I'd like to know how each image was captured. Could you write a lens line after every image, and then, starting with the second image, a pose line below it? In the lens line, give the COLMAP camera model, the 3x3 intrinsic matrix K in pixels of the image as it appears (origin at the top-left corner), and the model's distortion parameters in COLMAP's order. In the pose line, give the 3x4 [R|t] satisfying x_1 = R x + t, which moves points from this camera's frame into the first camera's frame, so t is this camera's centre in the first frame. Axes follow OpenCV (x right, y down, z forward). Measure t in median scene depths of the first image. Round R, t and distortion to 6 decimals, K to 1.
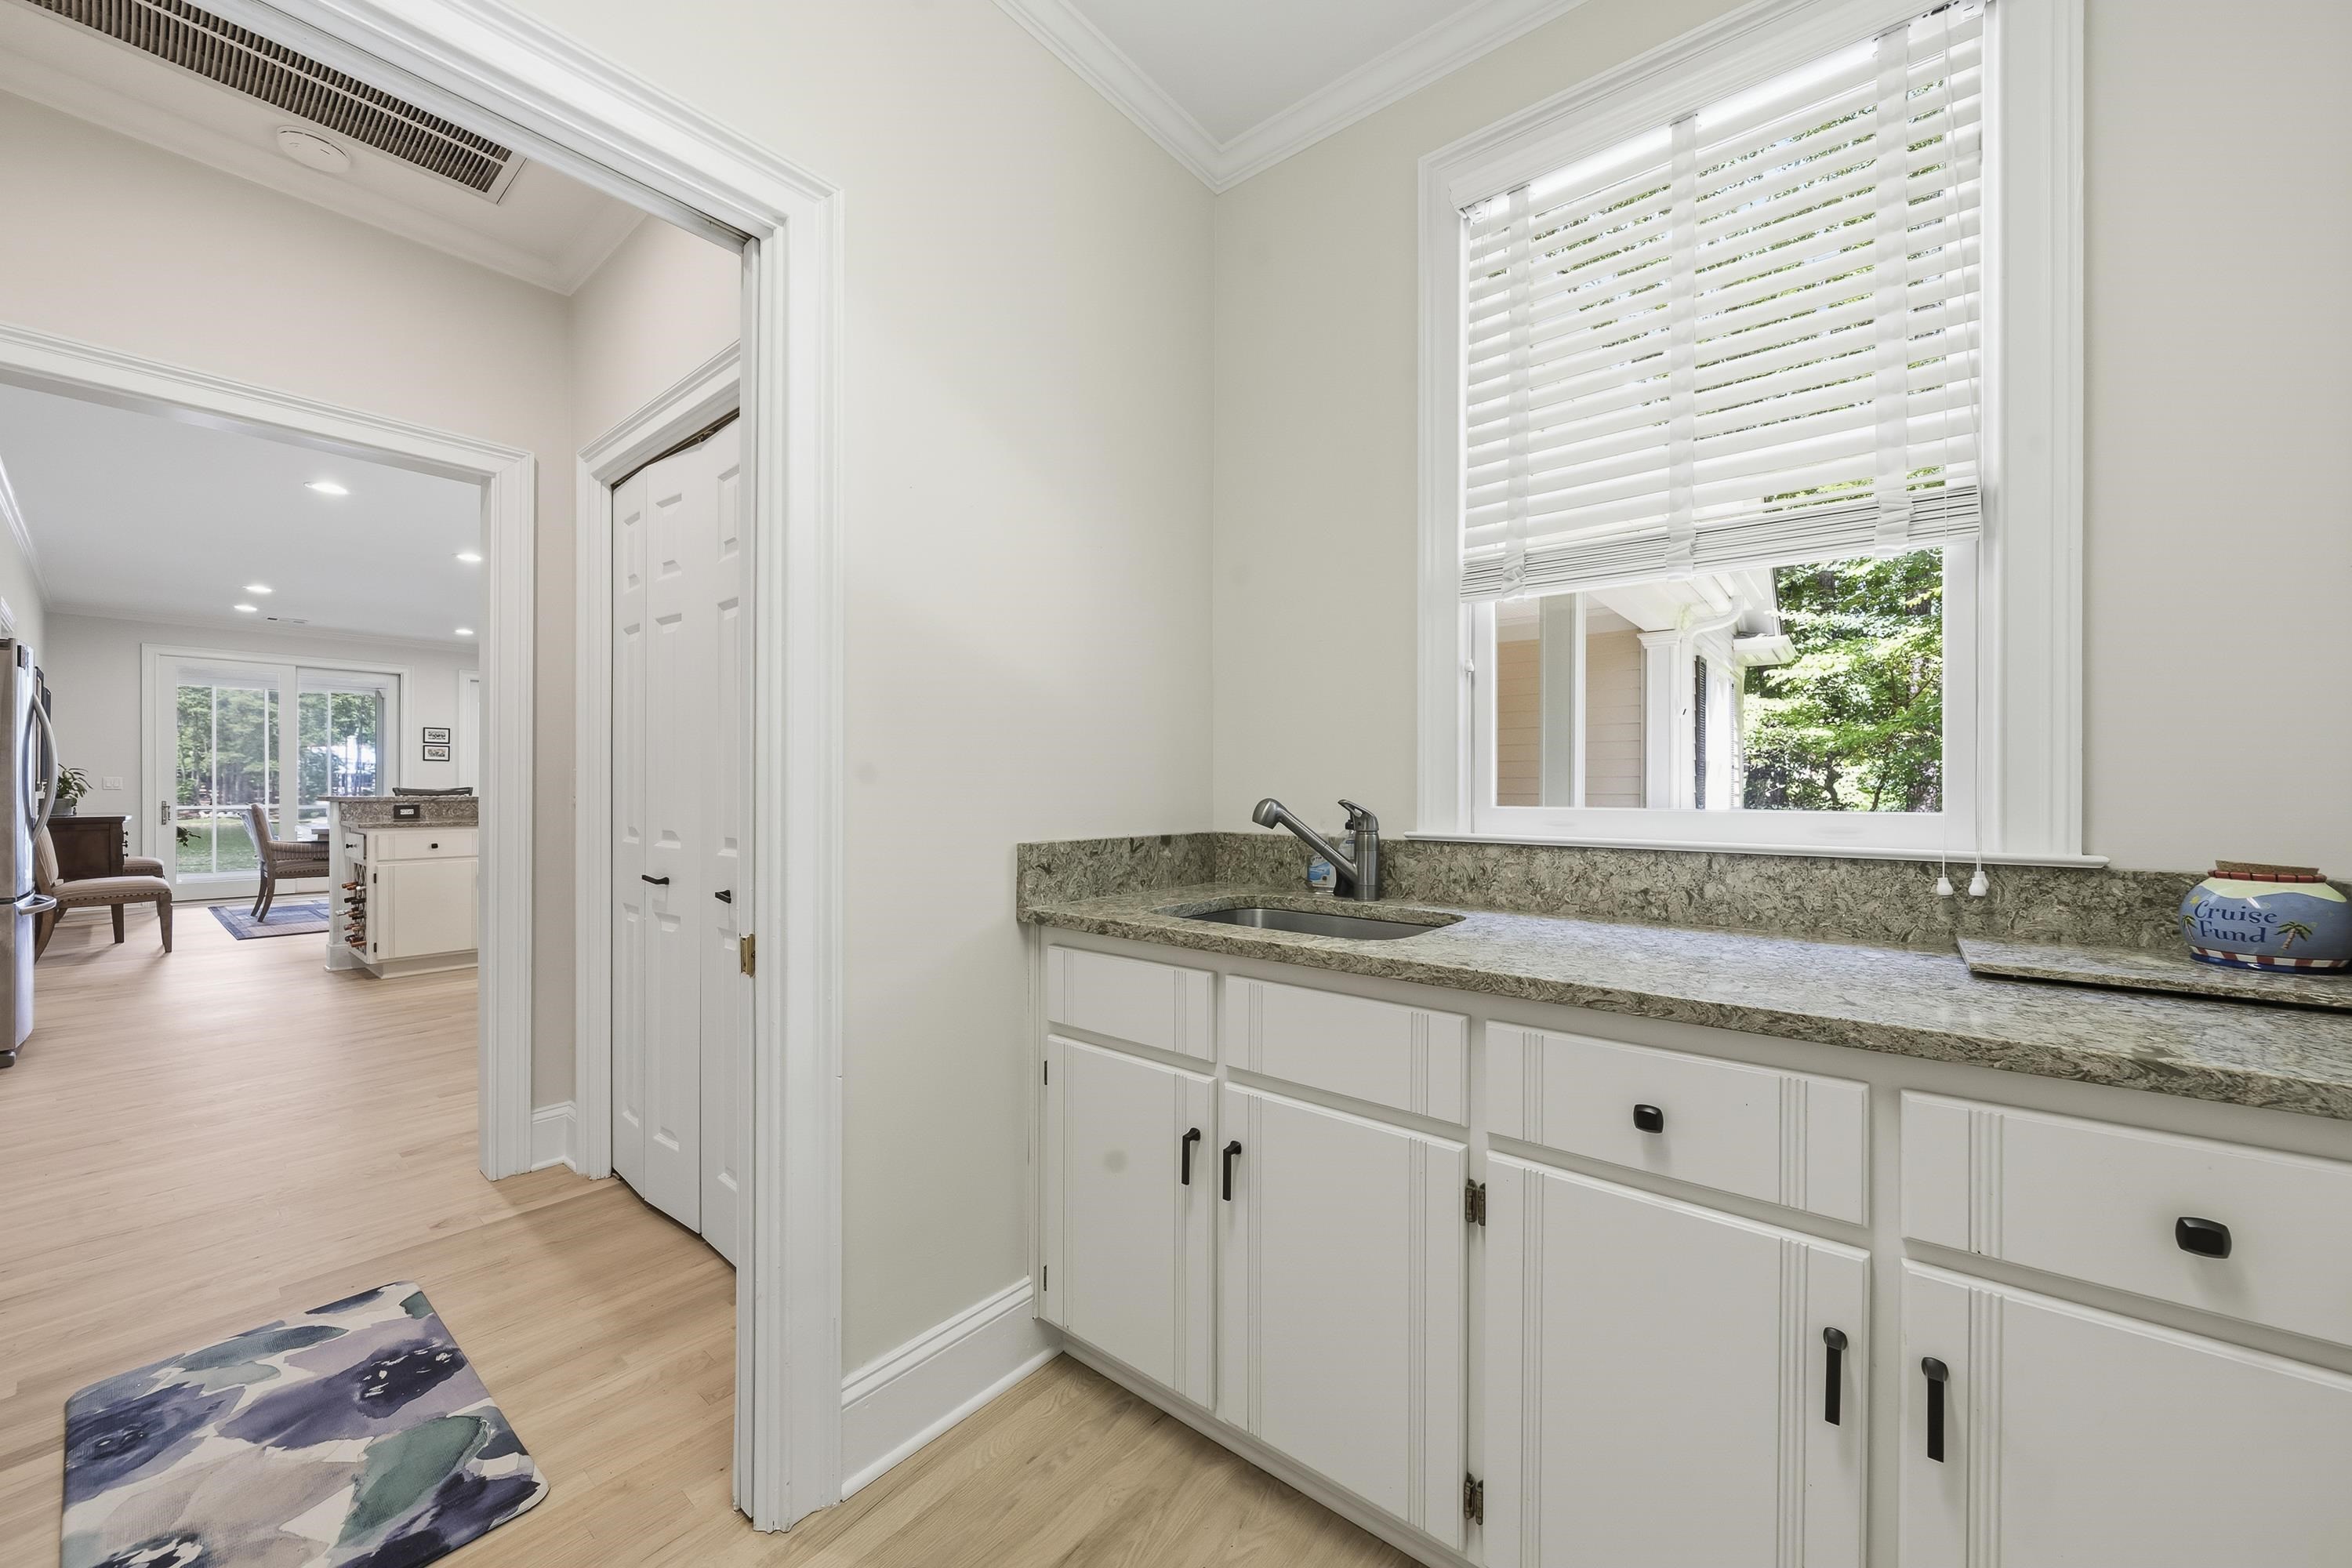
lens RADIAL K [[868.7, 0, 1169.7], [0, 868.7, 786.6], [0, 0, 1]] dist [0.000027, -0.000085]
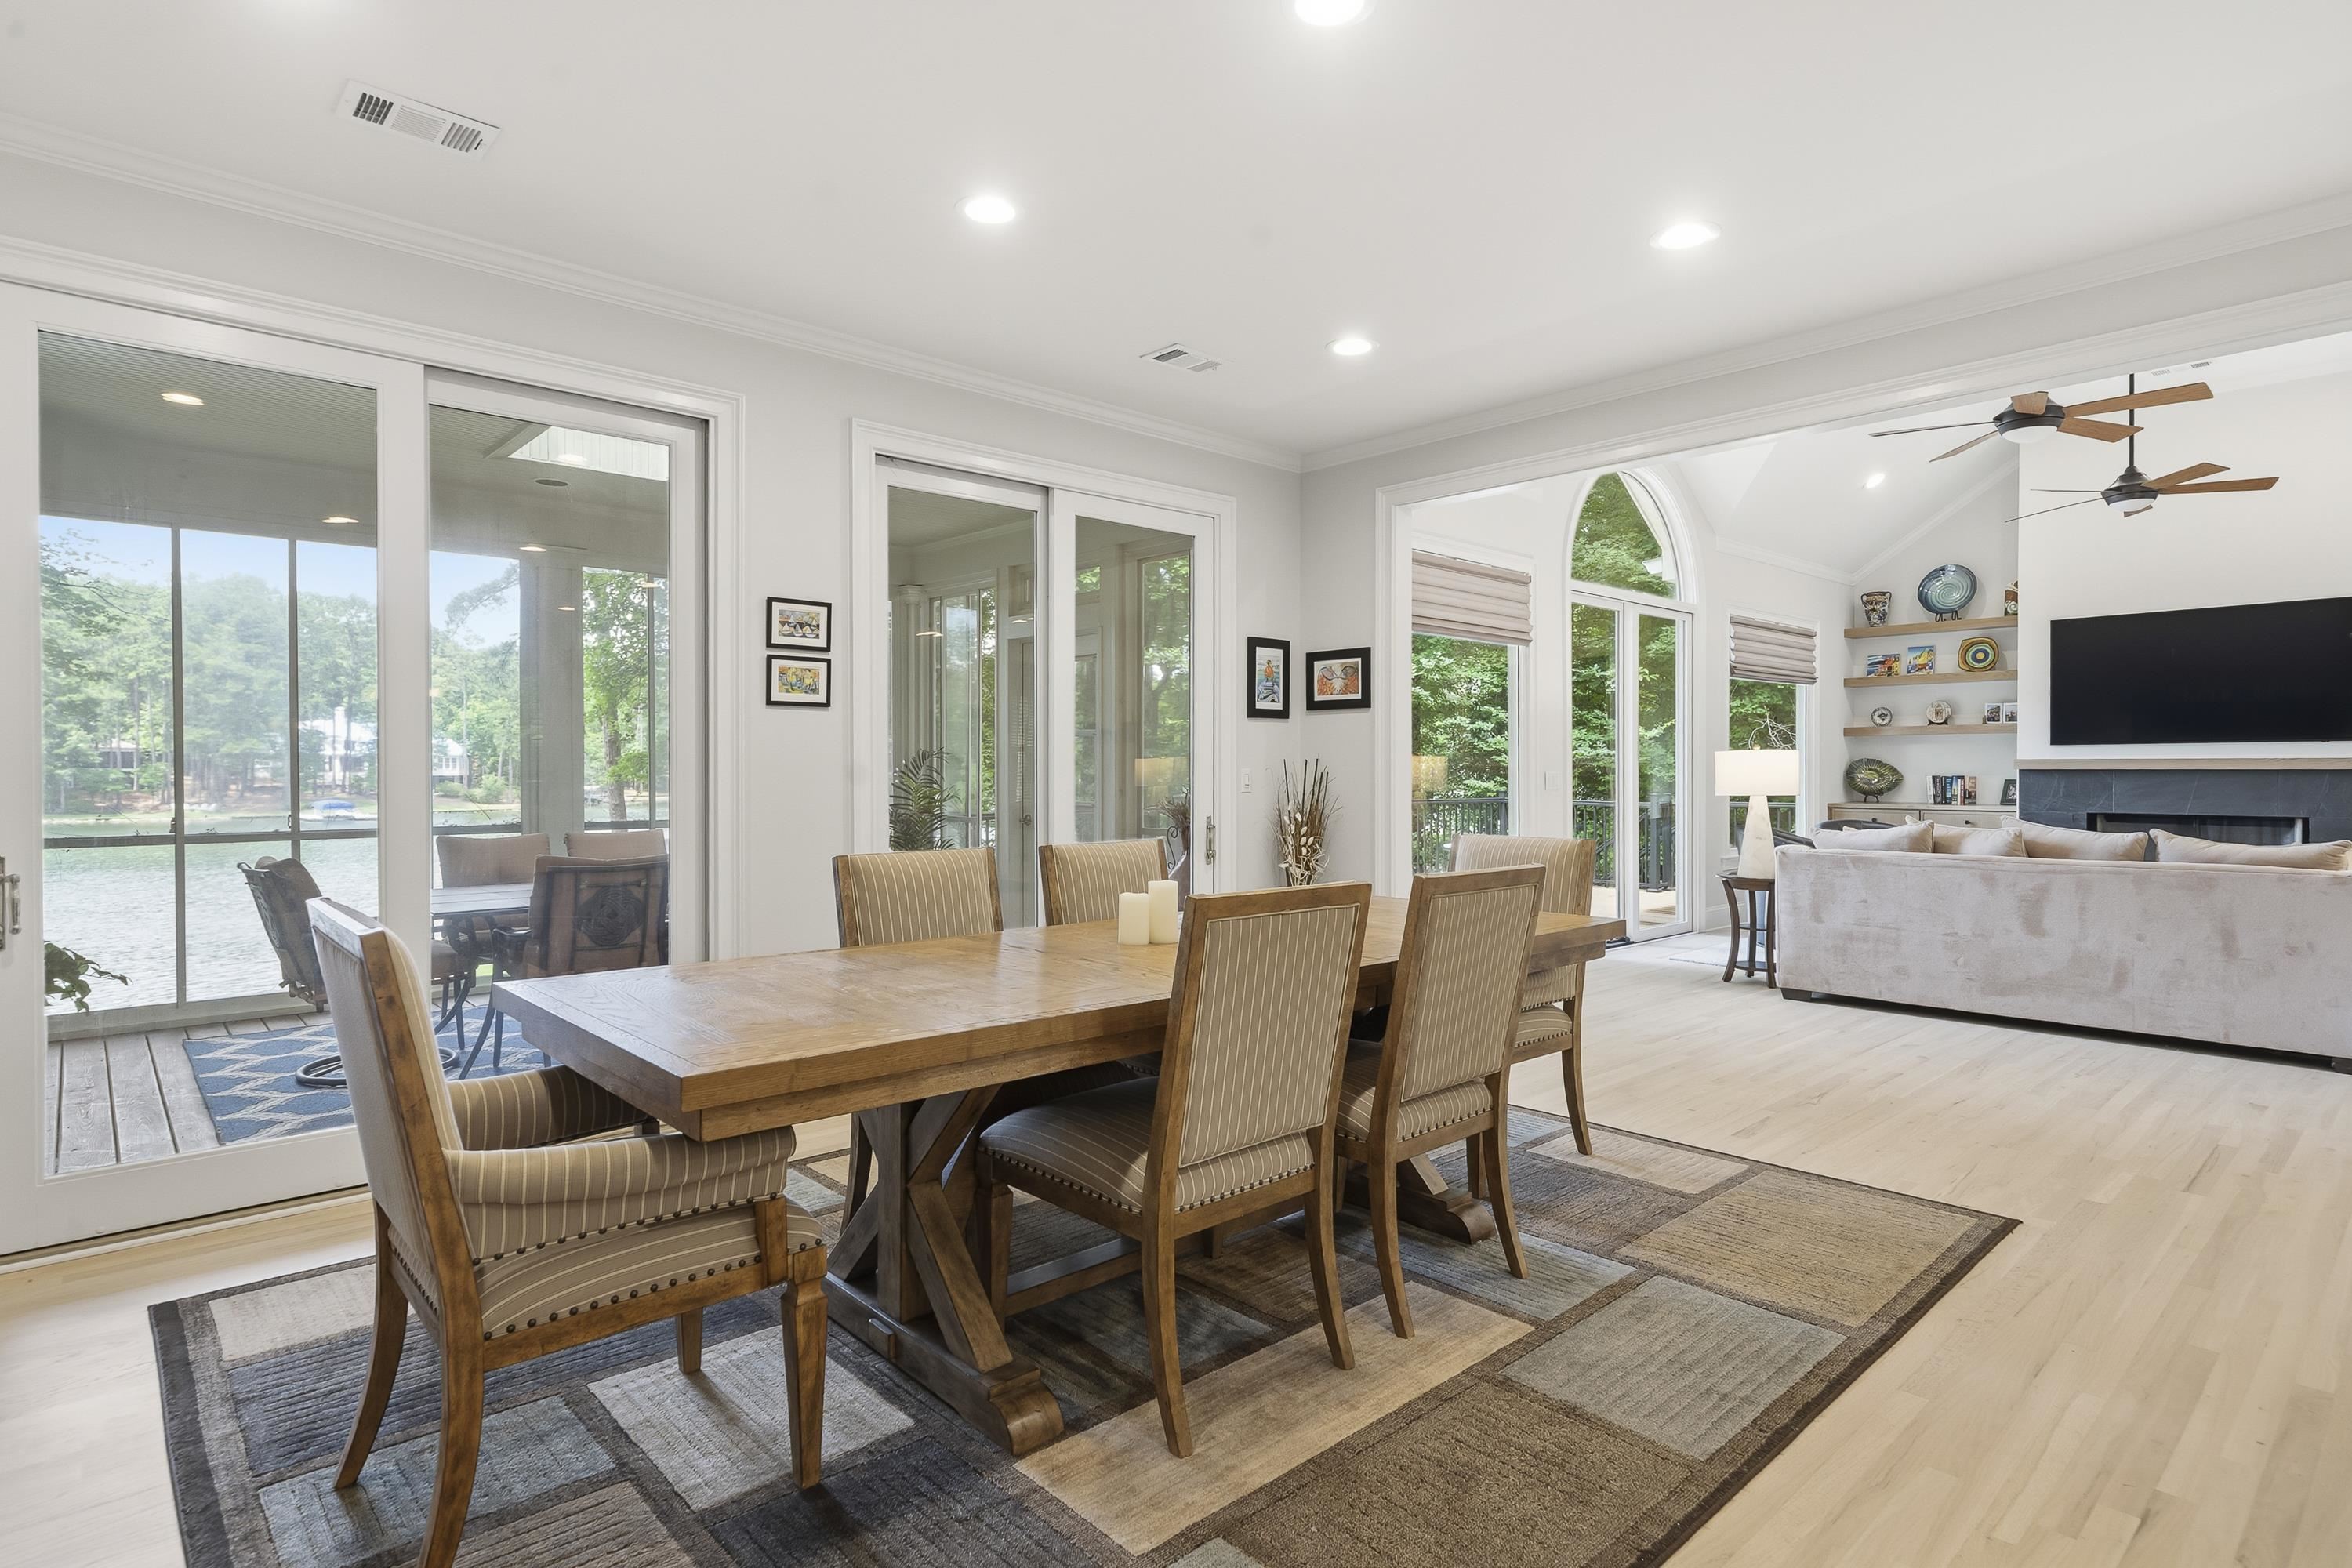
lens RADIAL K [[1210.6, 0, 1182.8], [0, 1210.6, 778.6], [0, 0, 1]] dist [-0.001192, 0.000431]
pose [[0.989484, 0.000575, -0.144643, -1.111105], [0.000383, 0.999978, 0.006597, -0.011536], [0.144643, -0.006583, 0.989462, 1.017056]]
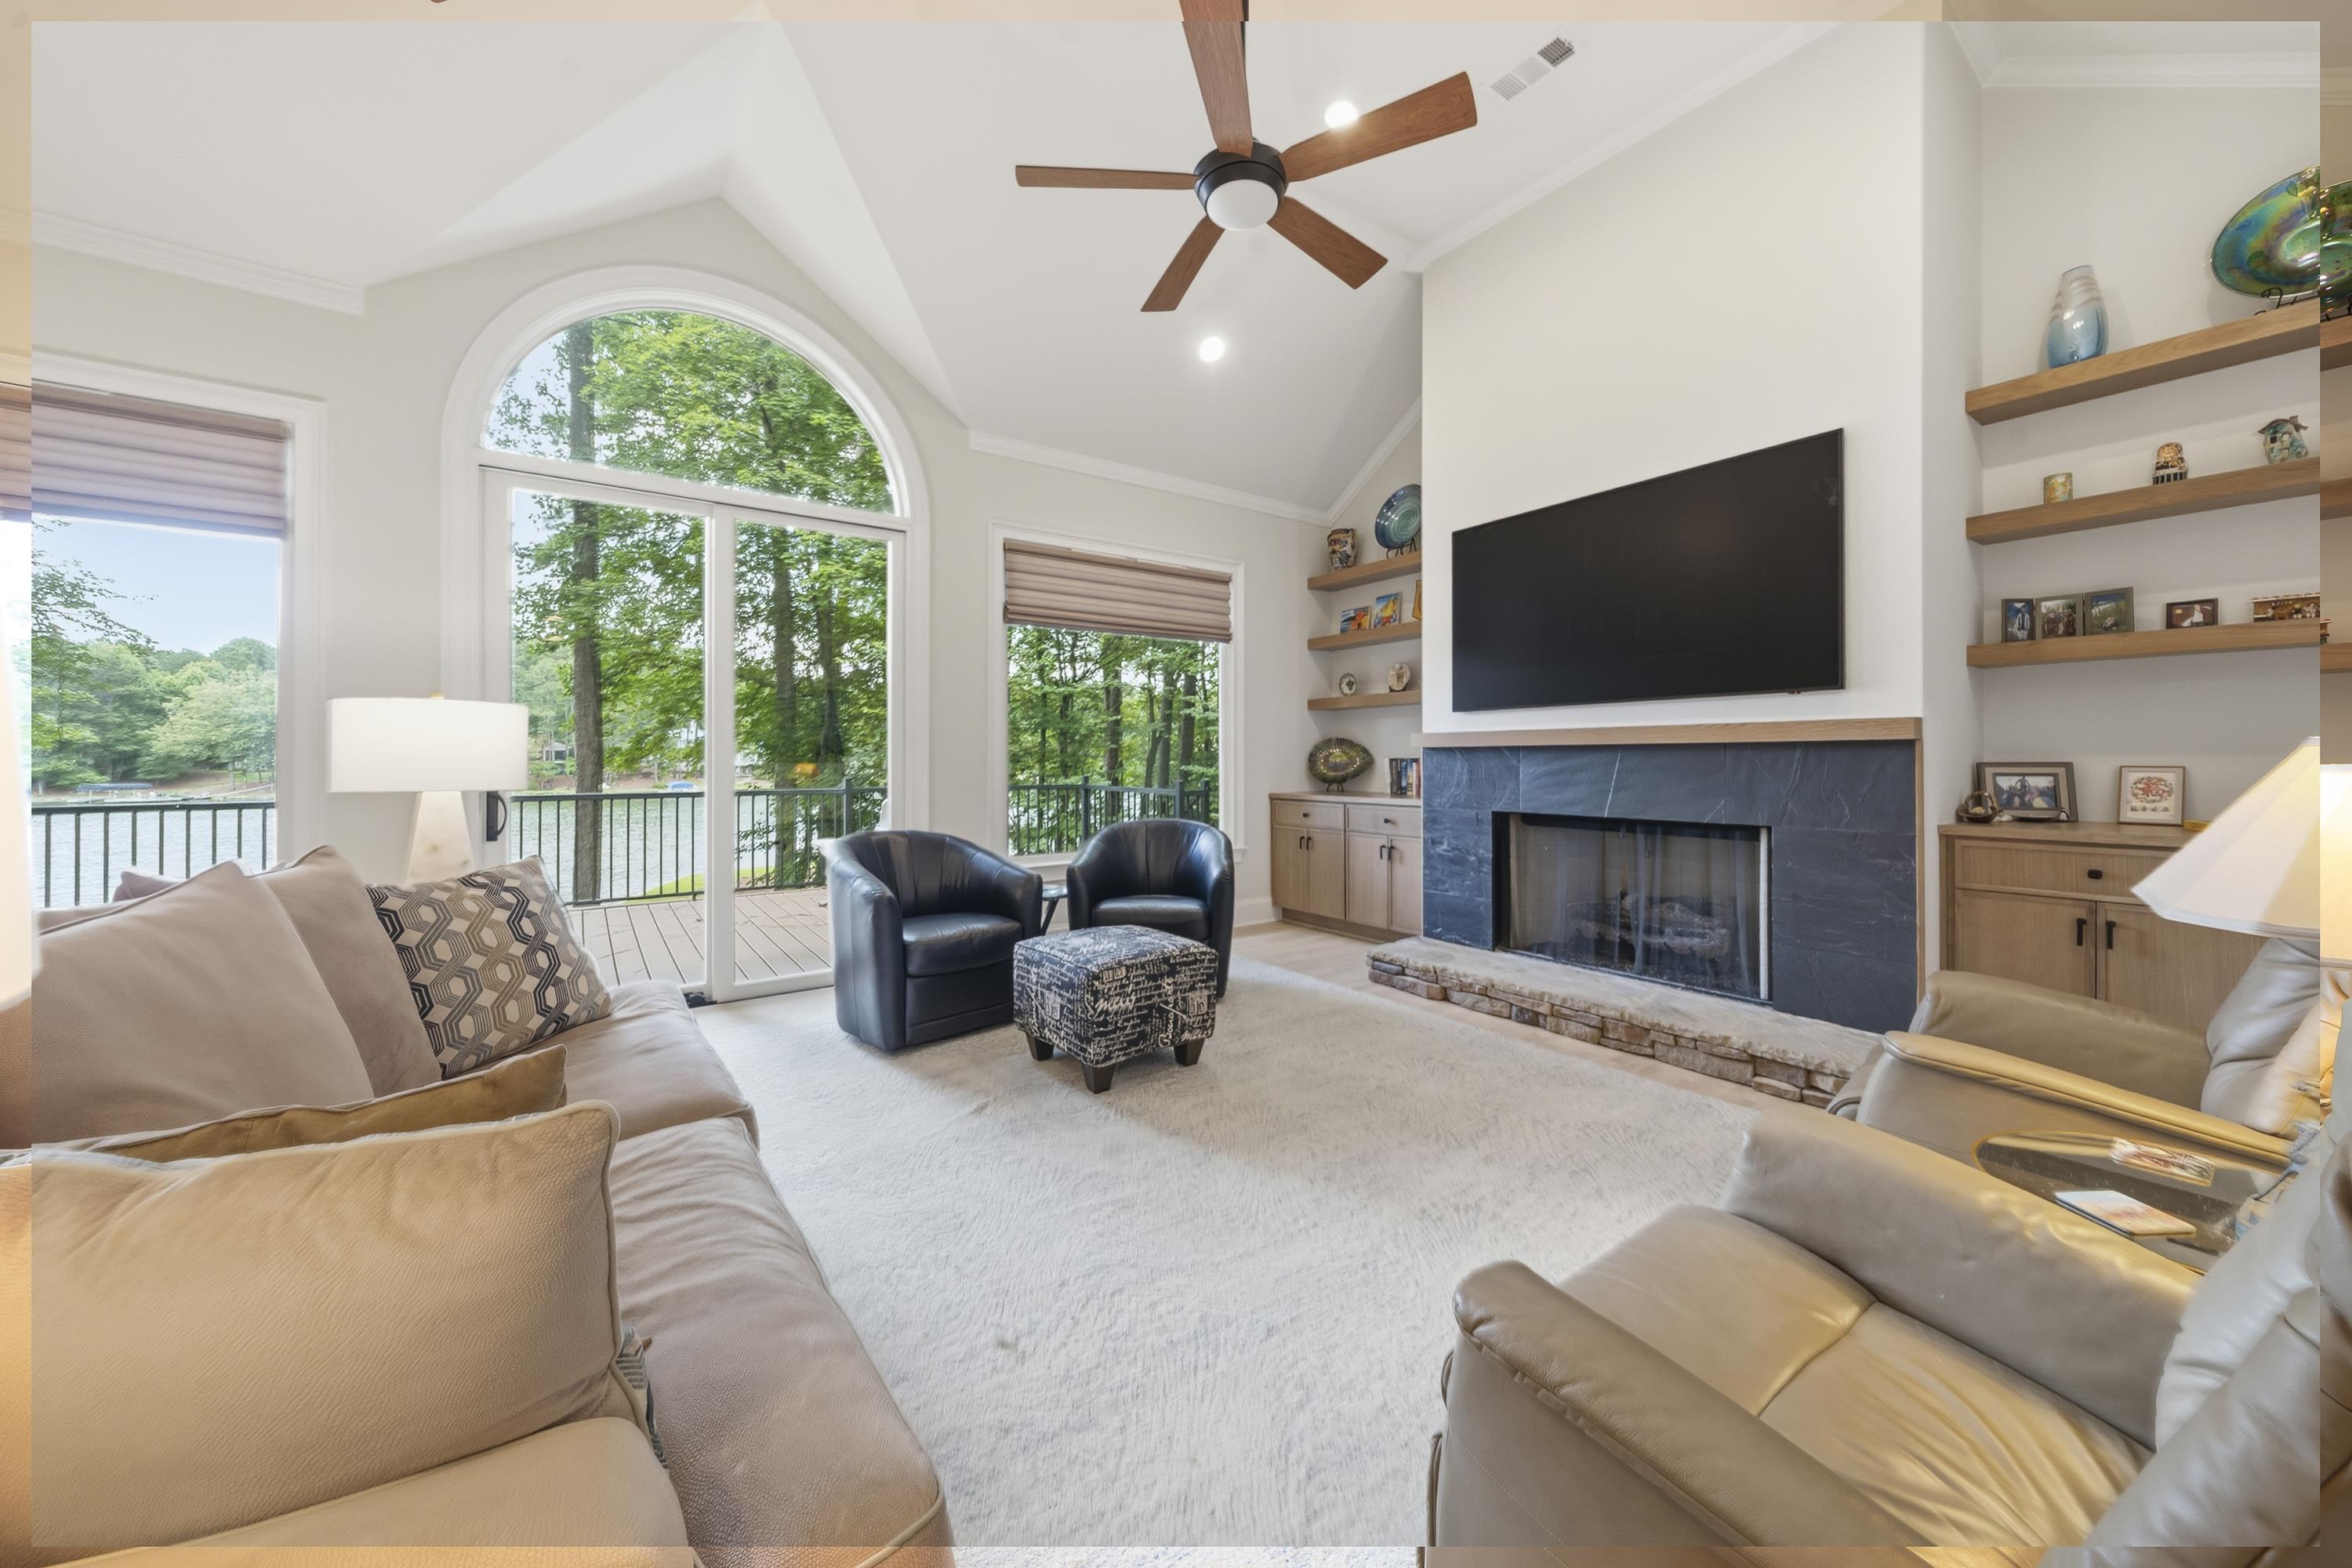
lens RADIAL K [[846.9, 0, 1176.1], [0, 846.9, 755.4], [0, 0, 1]] dist [0.000365, 0.000010]
pose [[0.962743, -0.000457, -0.270418, -0.217291], [-0.001327, 0.999979, -0.006414, -0.000724], [0.270415, 0.006534, 0.962722, 1.982349]]
